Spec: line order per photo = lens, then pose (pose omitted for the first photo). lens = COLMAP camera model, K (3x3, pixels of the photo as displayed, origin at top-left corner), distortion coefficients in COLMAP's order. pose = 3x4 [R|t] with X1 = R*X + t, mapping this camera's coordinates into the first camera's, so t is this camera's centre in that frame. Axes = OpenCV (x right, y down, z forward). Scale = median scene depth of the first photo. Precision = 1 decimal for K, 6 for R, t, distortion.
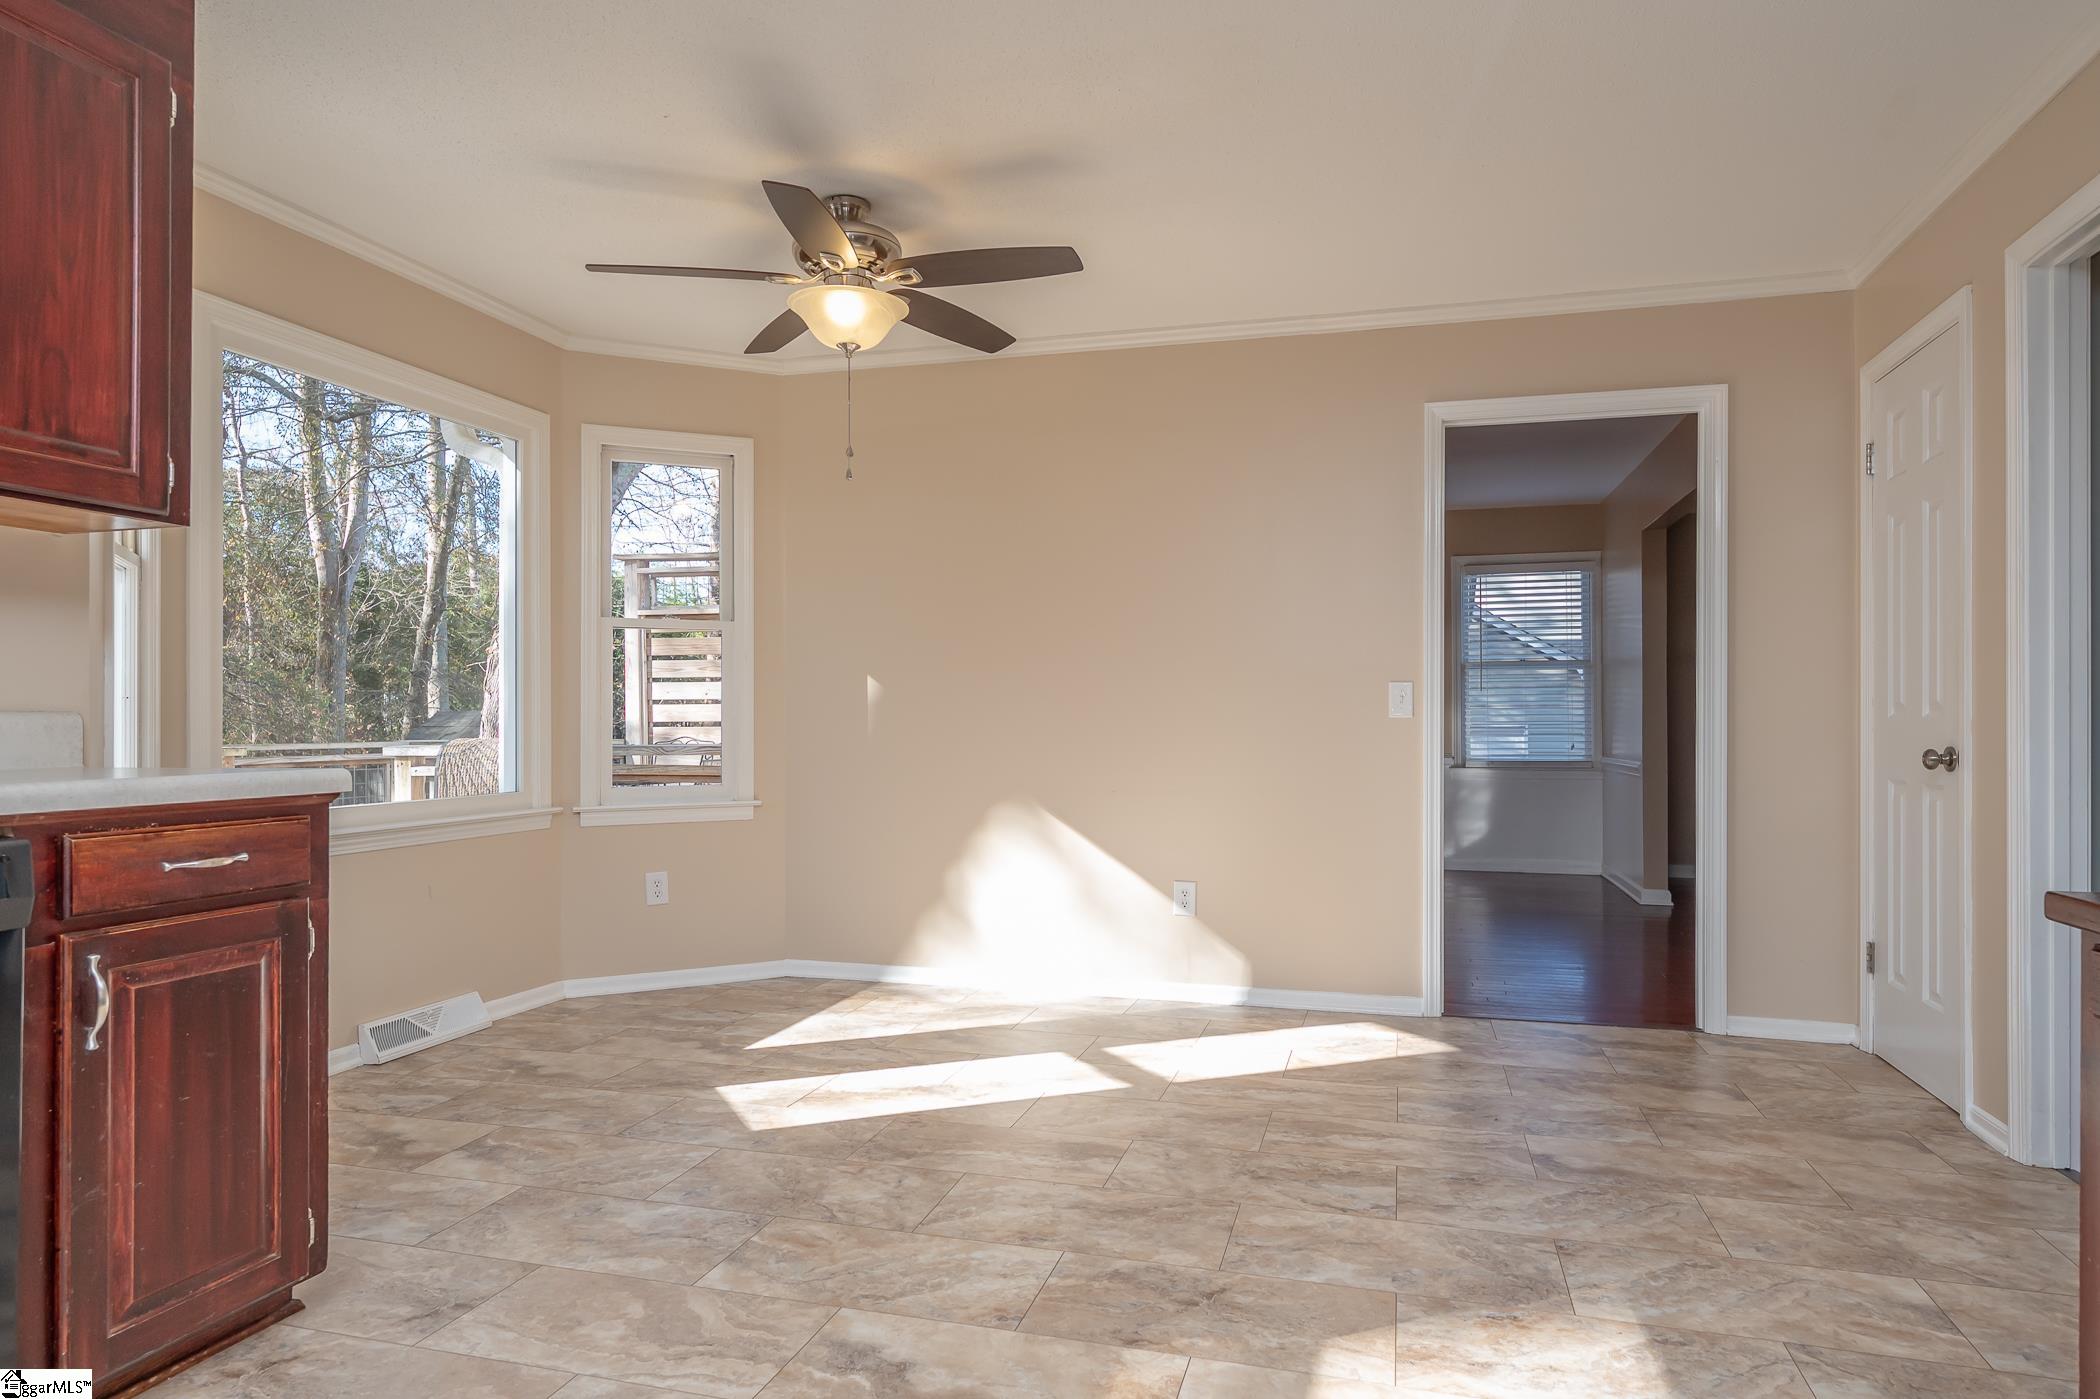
lens RADIAL K [[1190.1, 0, 1085.3], [0, 1190.1, 718.1], [0, 0, 1]] dist [-0.000077, 0.001315]
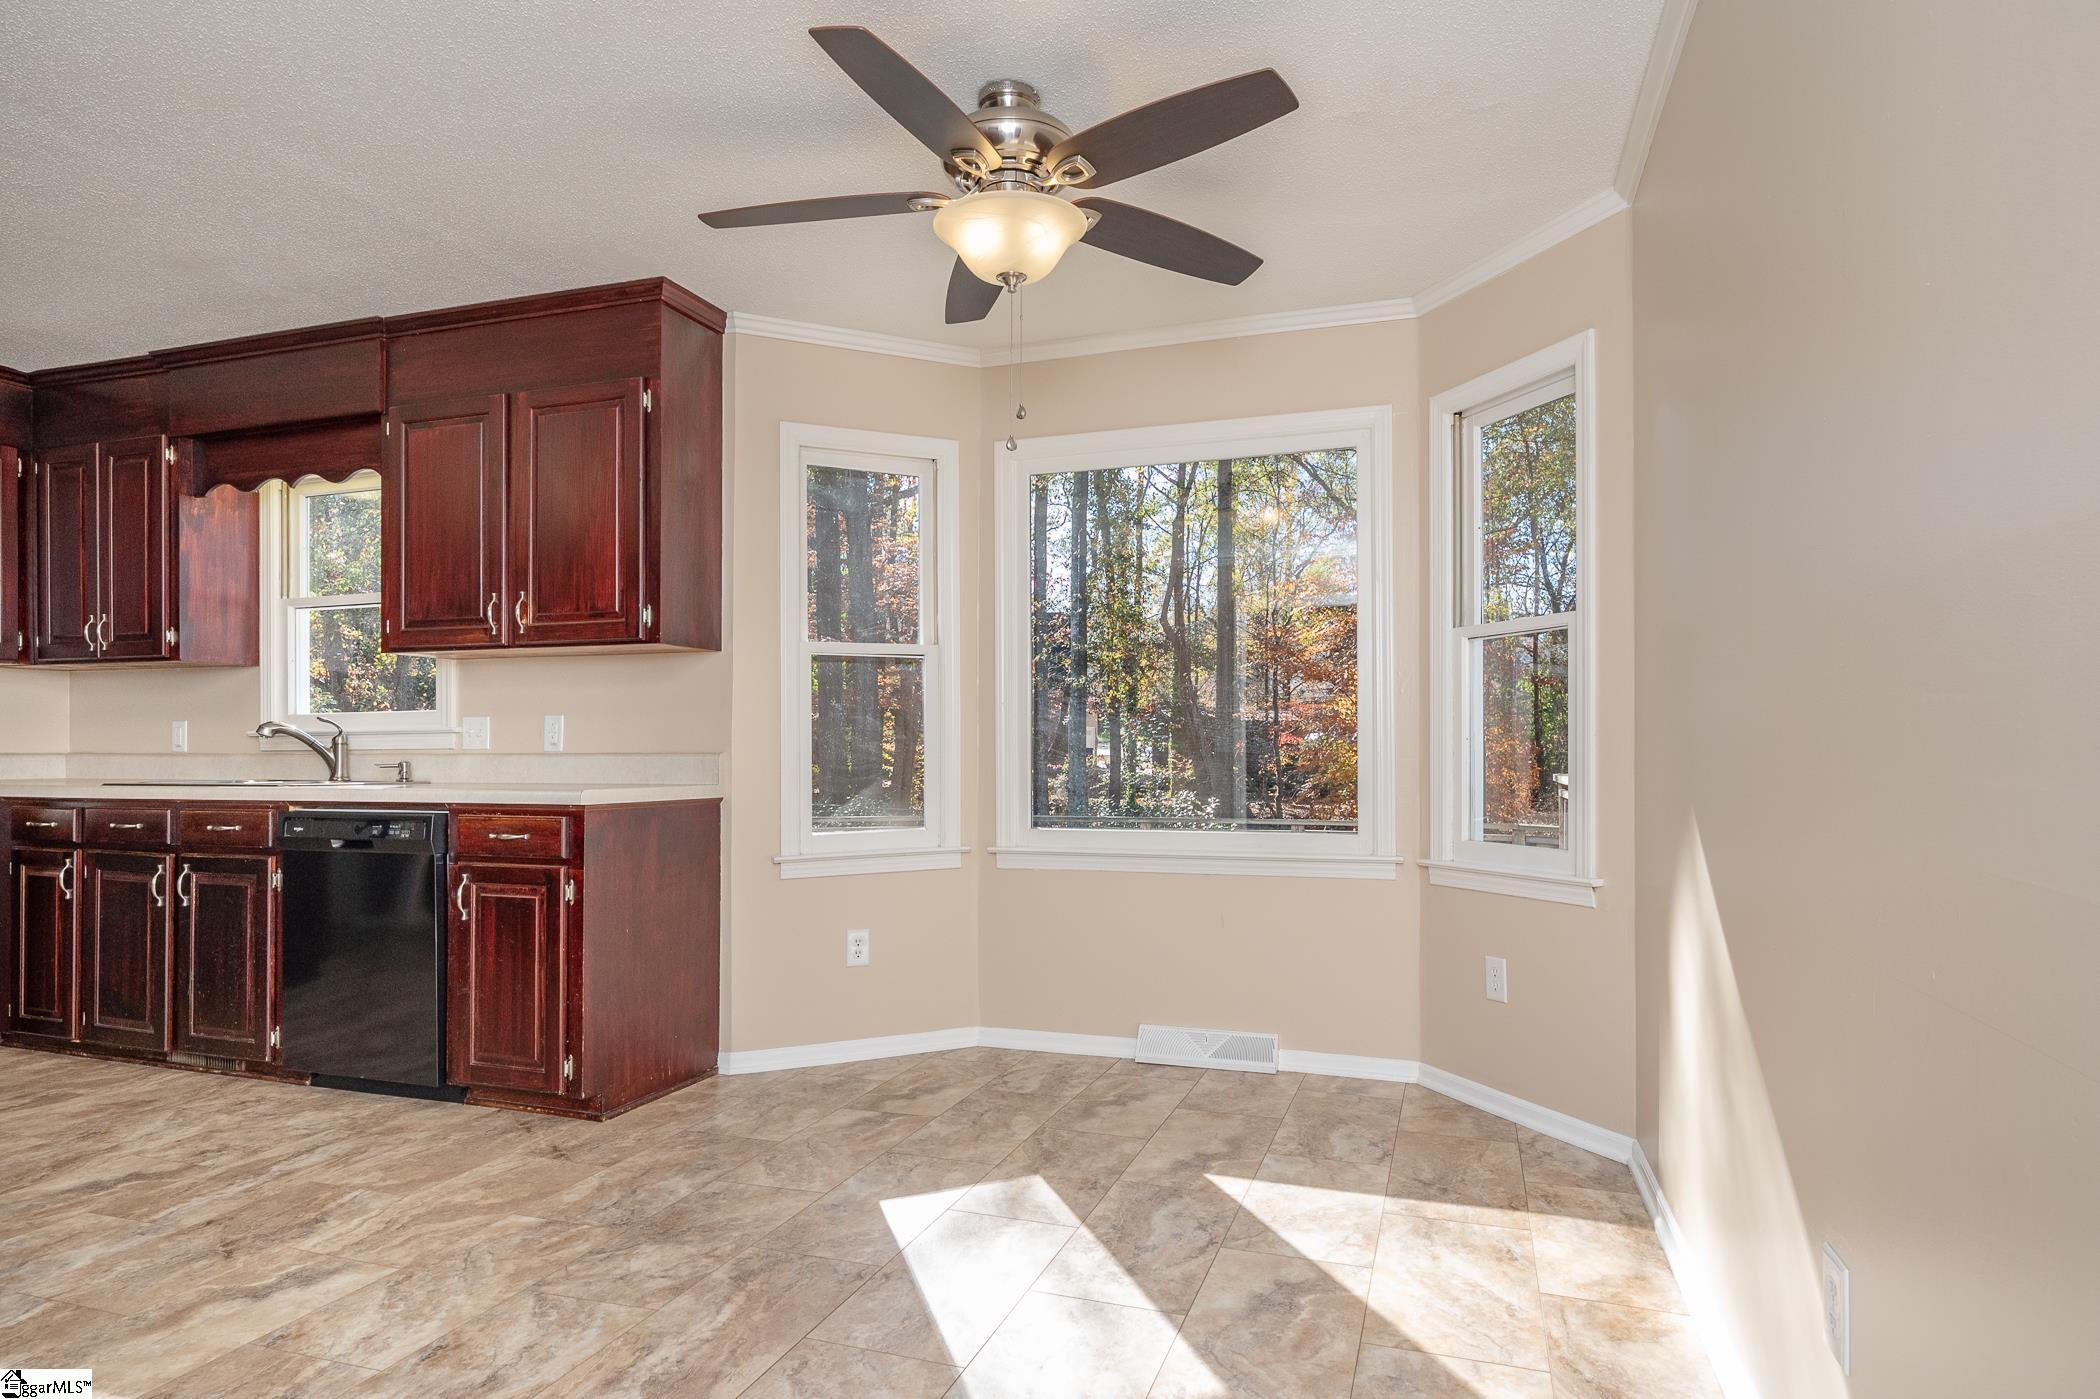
lens RADIAL K [[1190.1, 0, 1062.0], [0, 1190.1, 747.3], [0, 0, 1]] dist [-0.000077, 0.001315]
pose [[-0.068646, -0.003519, -0.997635, 0.768476], [0.006064, 0.999974, -0.003944, -0.003165], [0.997623, -0.006320, -0.068623, 1.459654]]
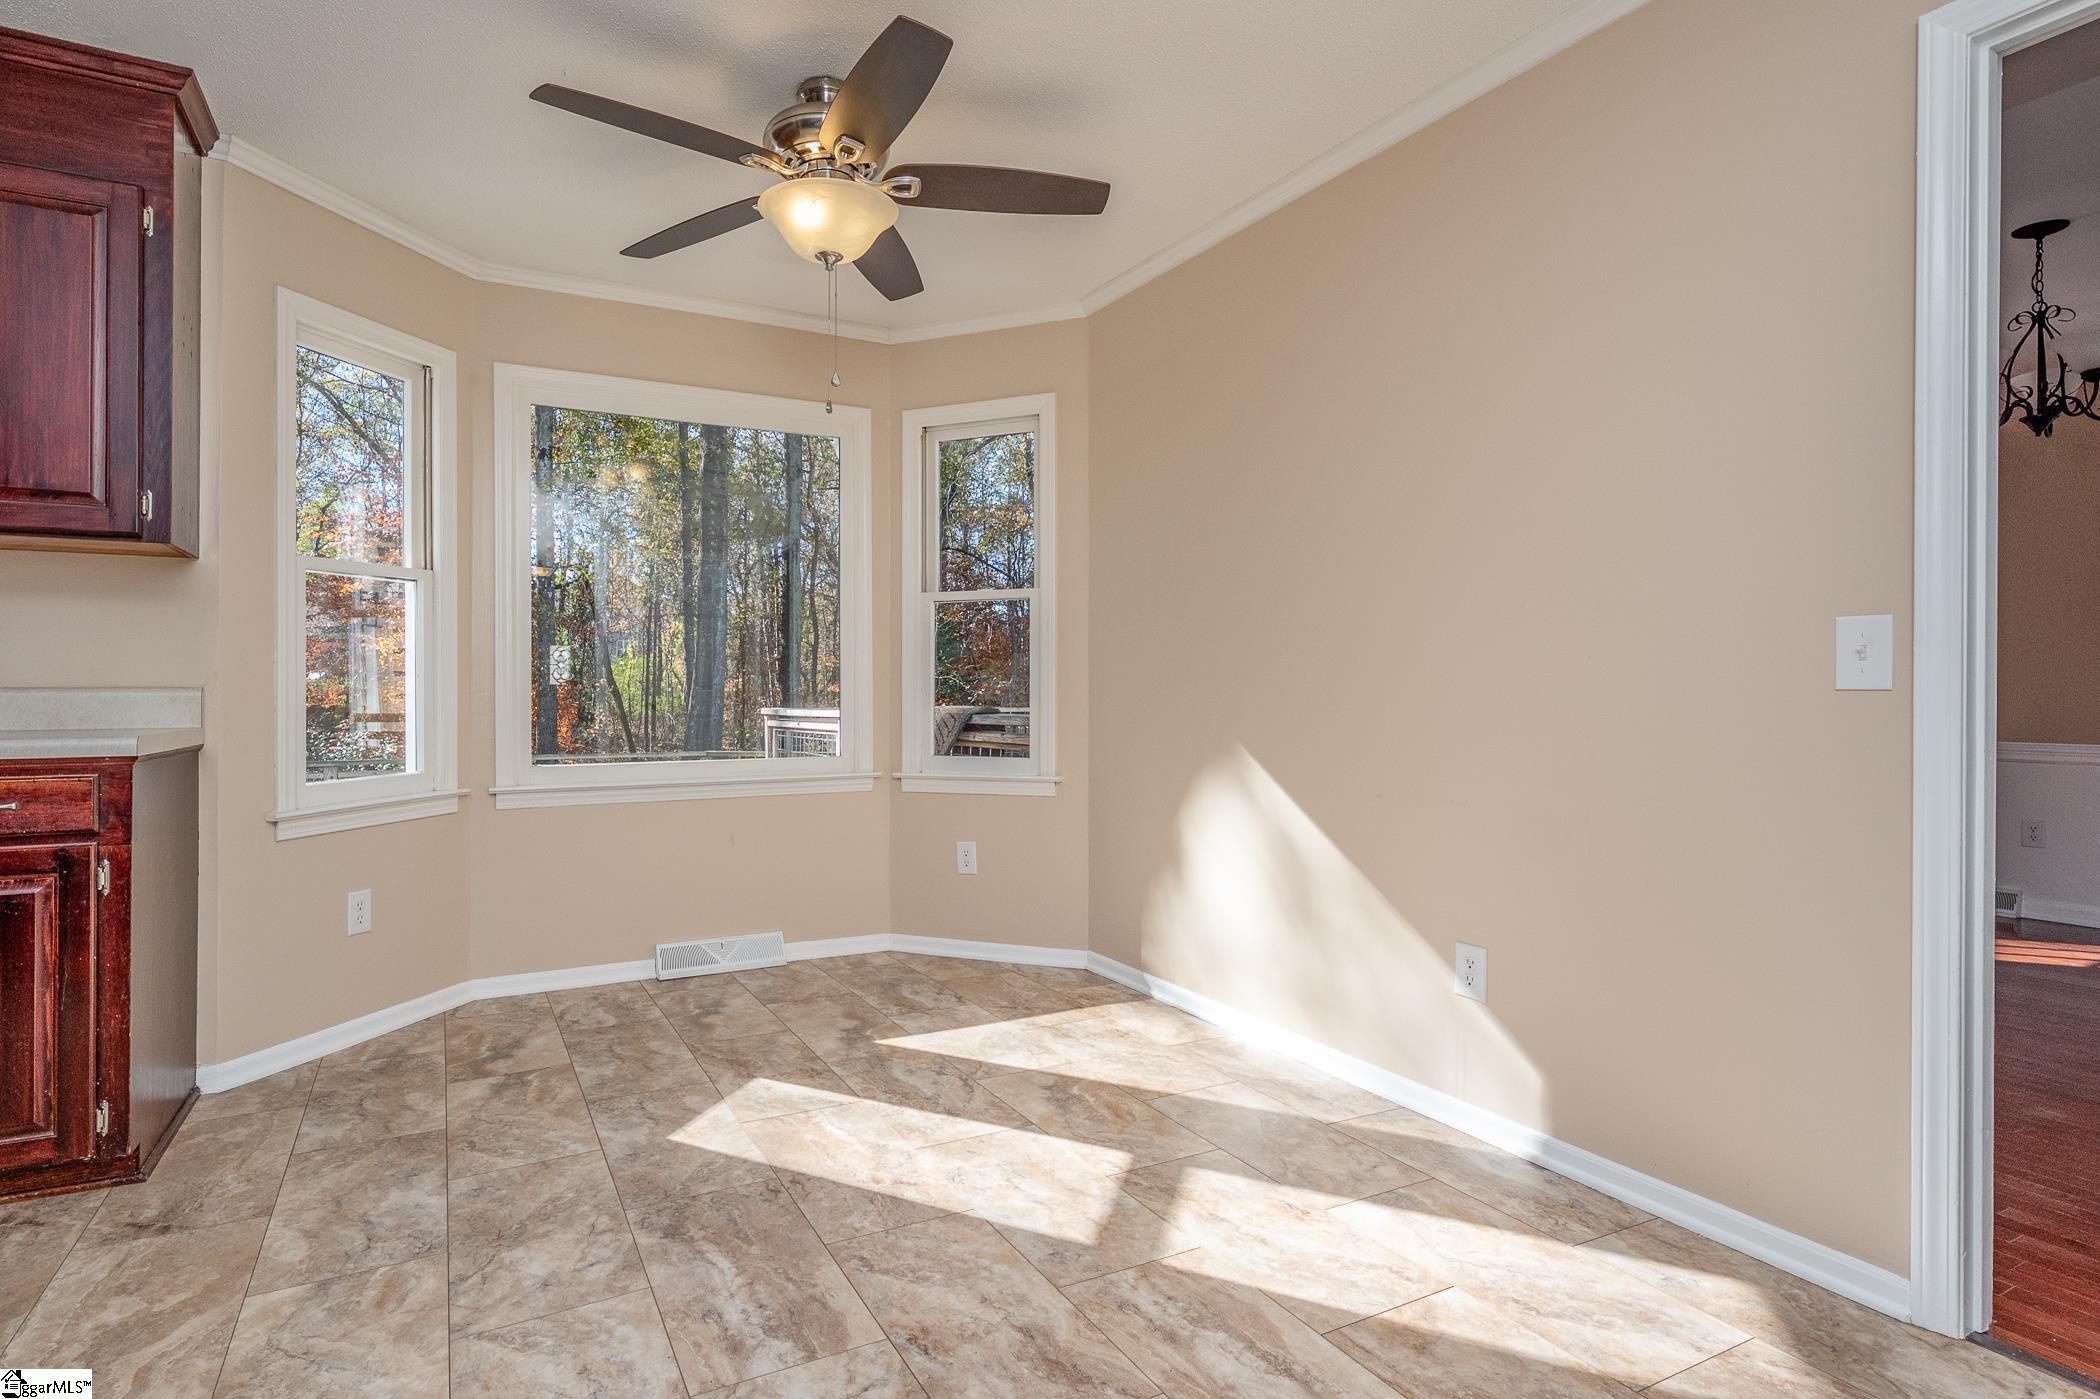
lens RADIAL K [[1061.9, 0, 990.0], [0, 1061.9, 689.4], [0, 0, 1]] dist [-0.009566, 0.004666]
pose [[0.672234, -0.001136, -0.740338, 0.598569], [0.003585, 0.999992, 0.001721, -0.001706], [0.740330, -0.003812, 0.672233, 0.769928]]
